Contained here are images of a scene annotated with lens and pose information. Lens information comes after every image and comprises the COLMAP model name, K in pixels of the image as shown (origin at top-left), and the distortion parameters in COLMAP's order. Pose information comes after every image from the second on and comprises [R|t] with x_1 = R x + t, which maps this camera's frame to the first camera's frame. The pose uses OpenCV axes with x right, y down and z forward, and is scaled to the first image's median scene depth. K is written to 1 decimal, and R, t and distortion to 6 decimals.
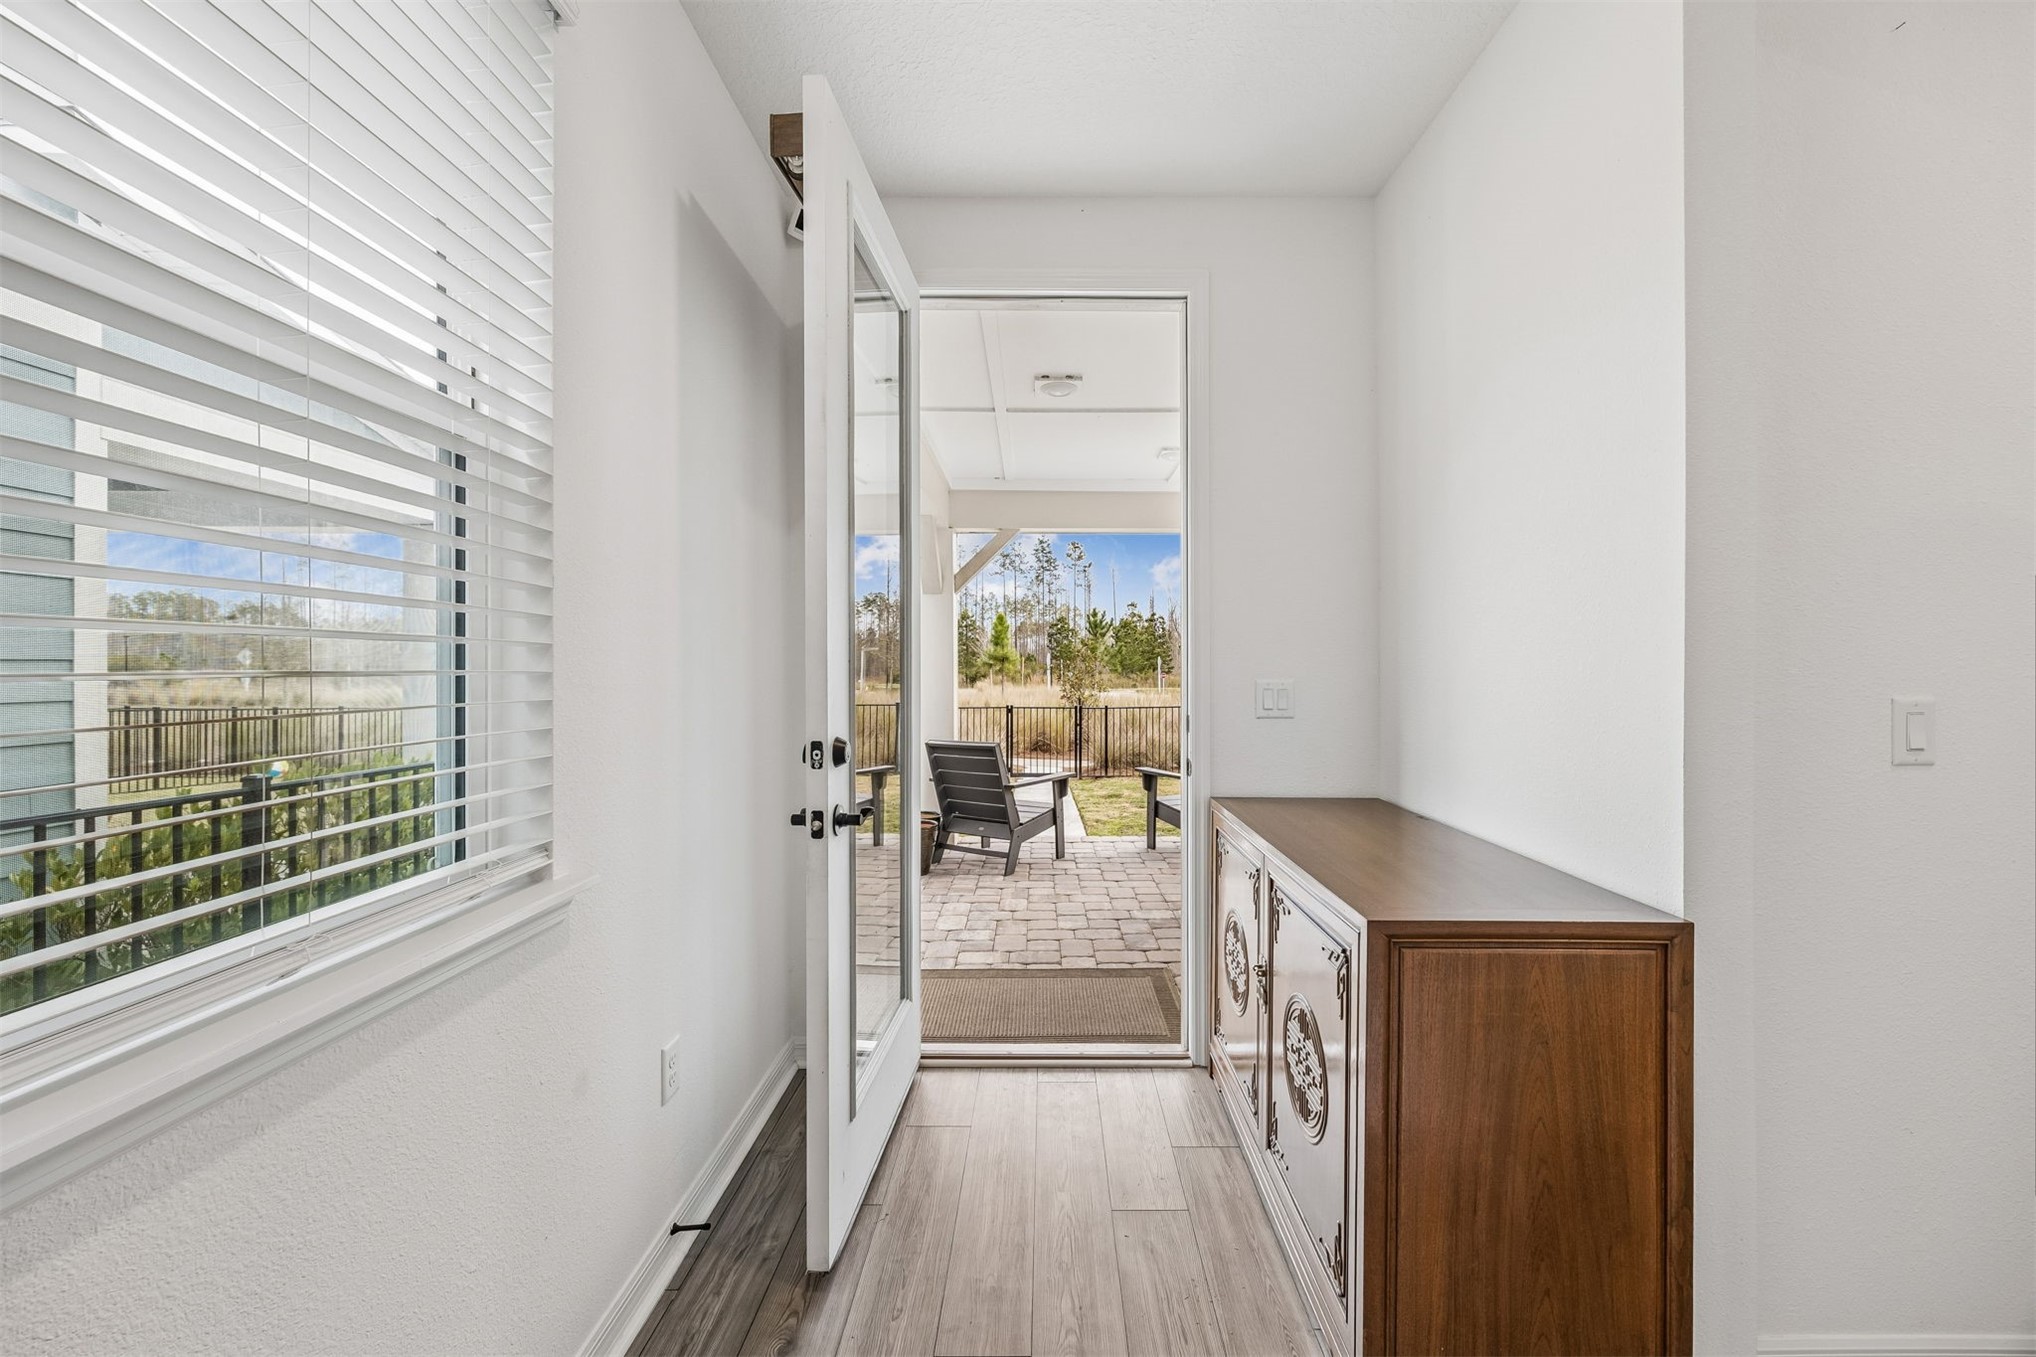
lens RADIAL K [[781.4, 0, 1027.5], [0, 781.4, 667.7], [0, 0, 1]] dist [-0.001640, -0.000714]
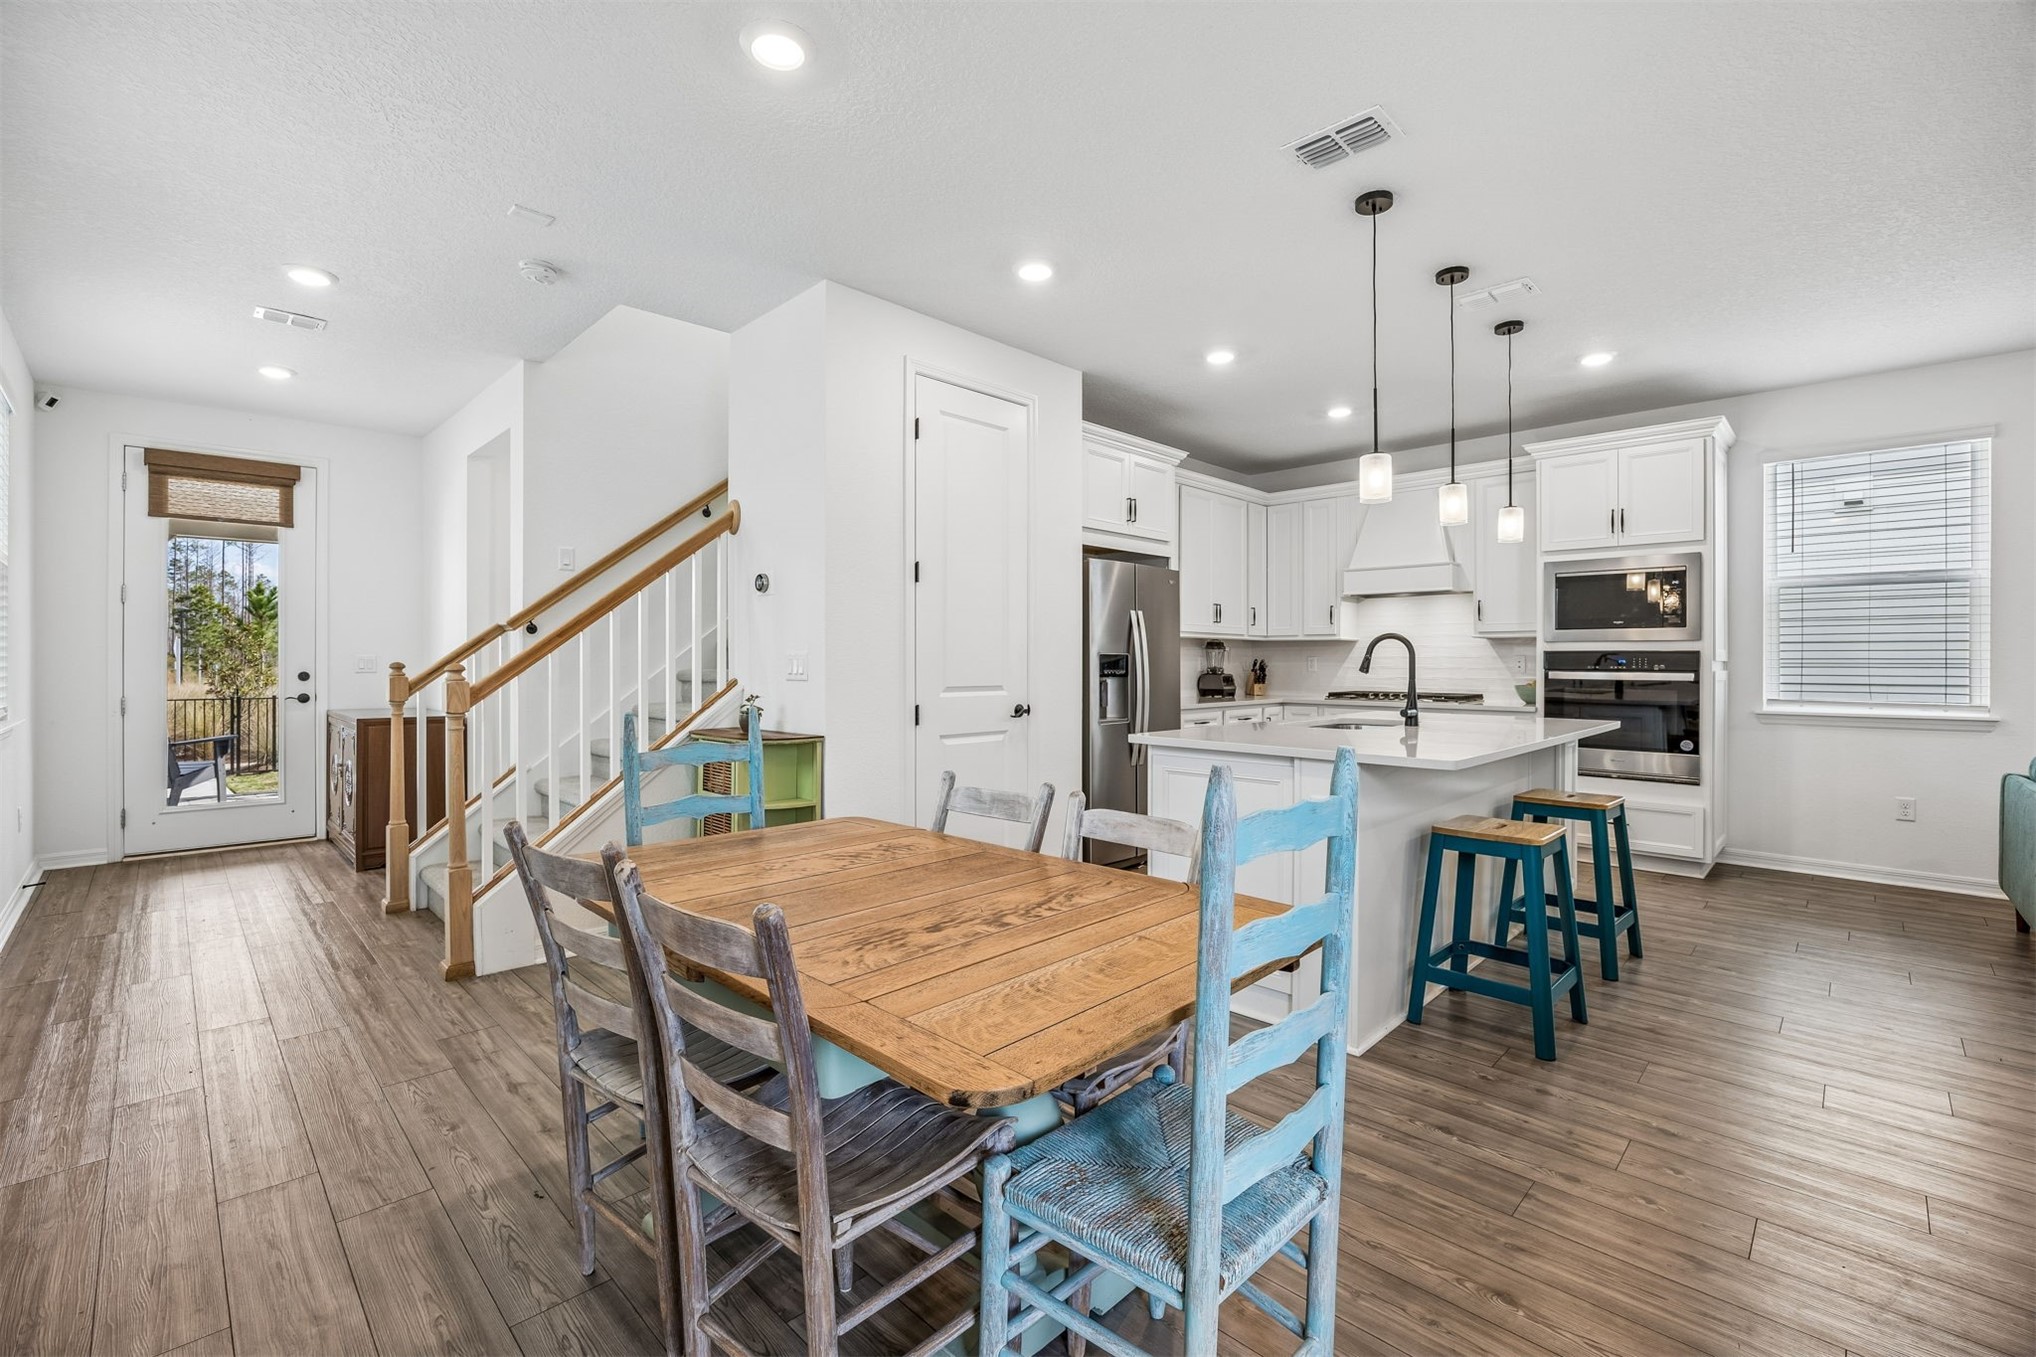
lens RADIAL K [[864.1, 0, 1021.4], [0, 864.1, 667.0], [0, 0, 1]] dist [-0.010475, -0.002158]
pose [[0.686545, -0.000443, 0.727087, -0.020469], [-0.003277, 0.999988, 0.003704, 0.006625], [-0.727080, -0.004926, 0.686535, -0.219562]]
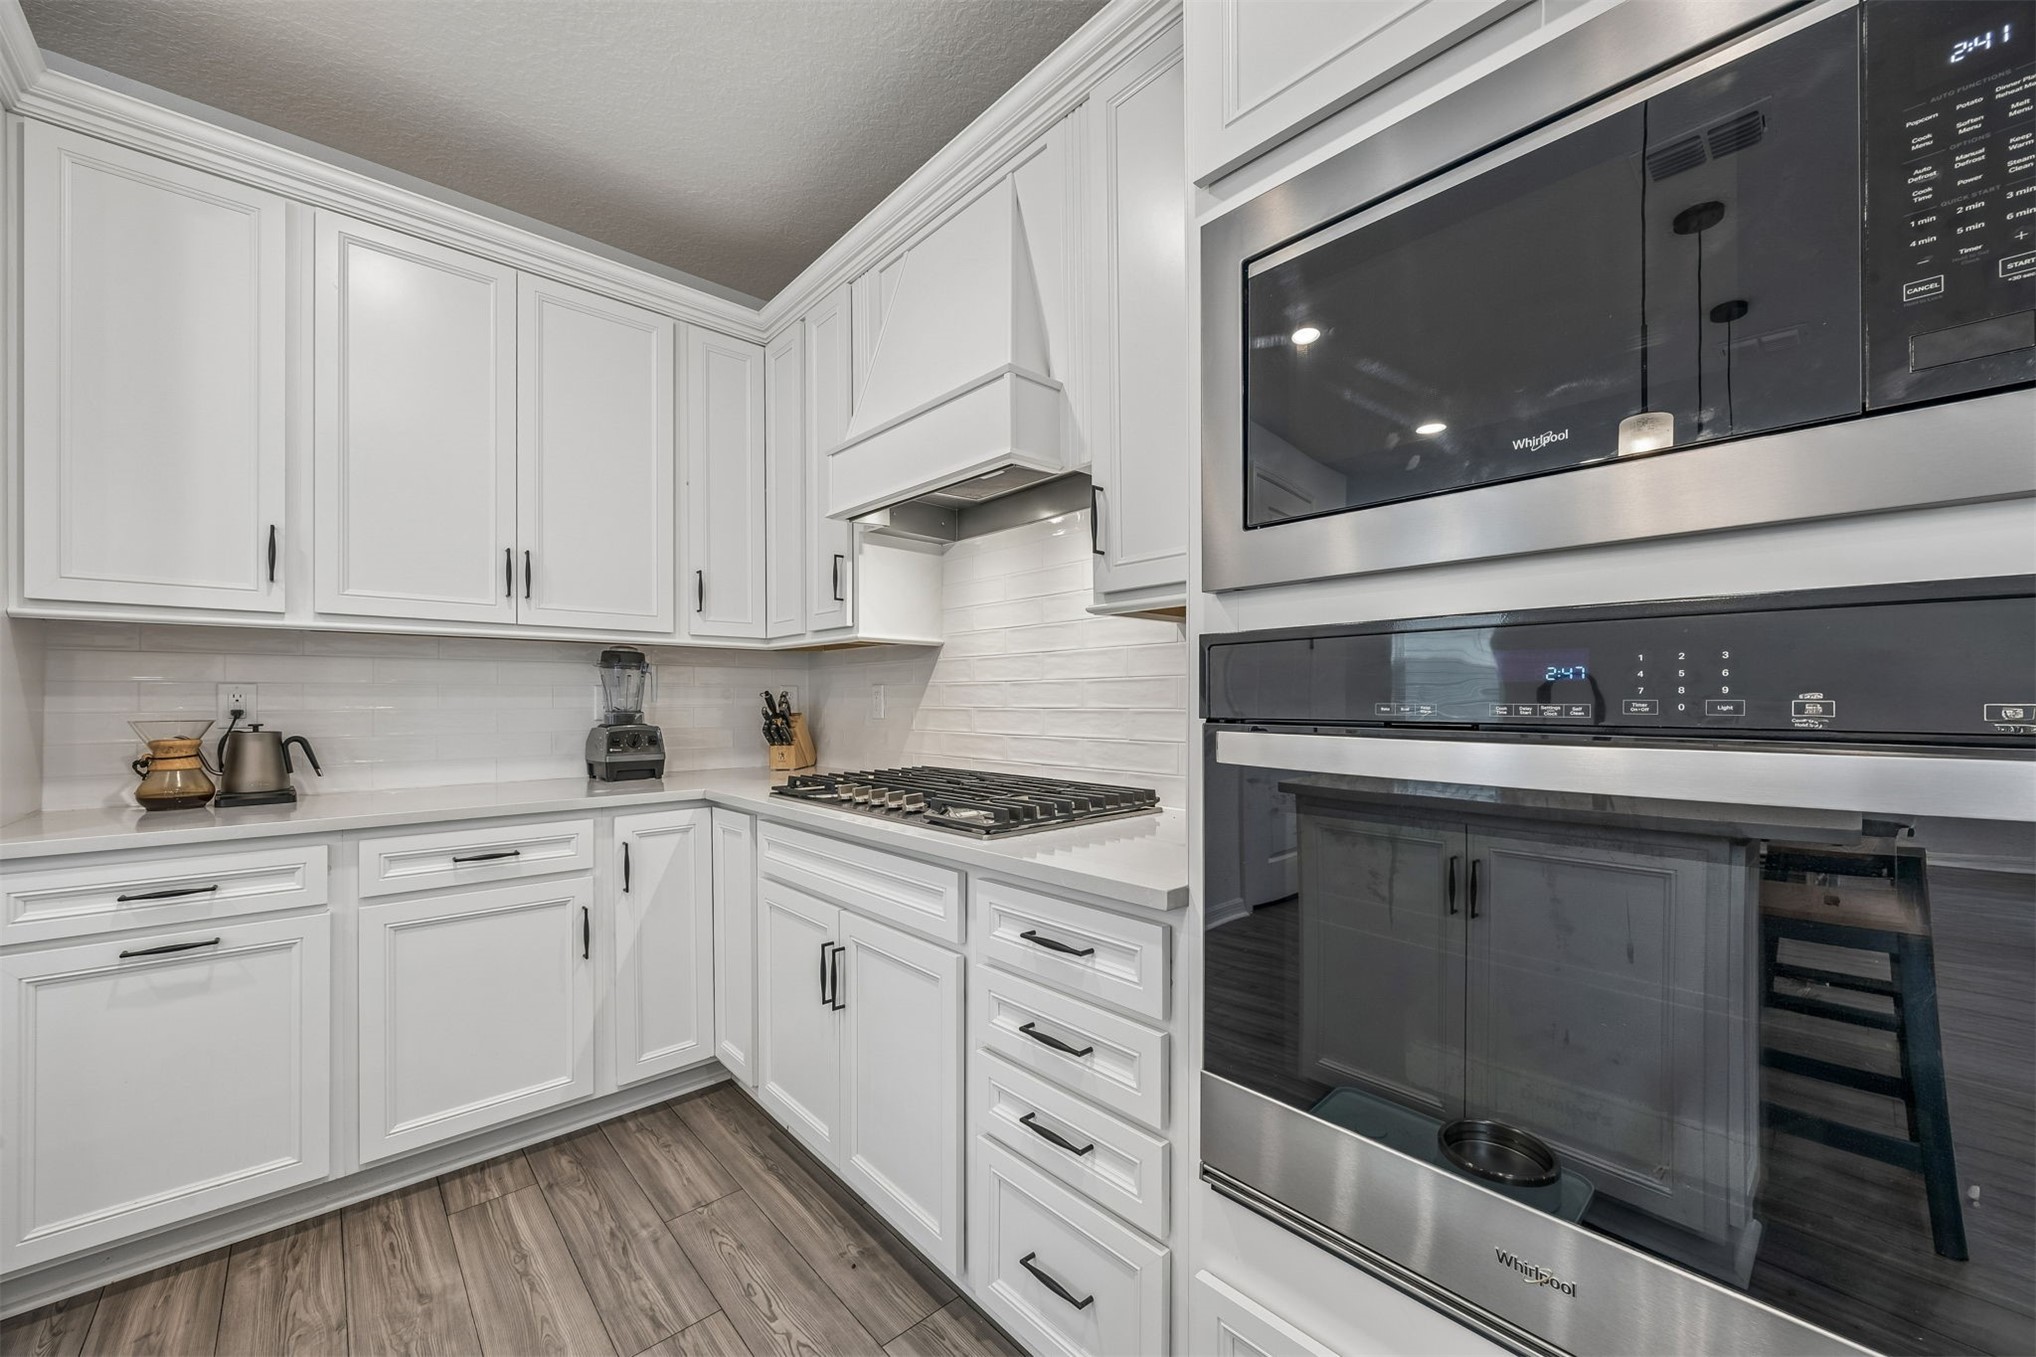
lens RADIAL K [[781.4, 0, 1015.6], [0, 781.4, 694.7], [0, 0, 1]] dist [-0.001640, -0.000714]
pose [[0.729288, 0.004846, 0.684189, 0.211697], [0.003297, 0.999938, -0.010597, 0.006626], [-0.684199, 0.009984, 0.729227, -0.187555]]
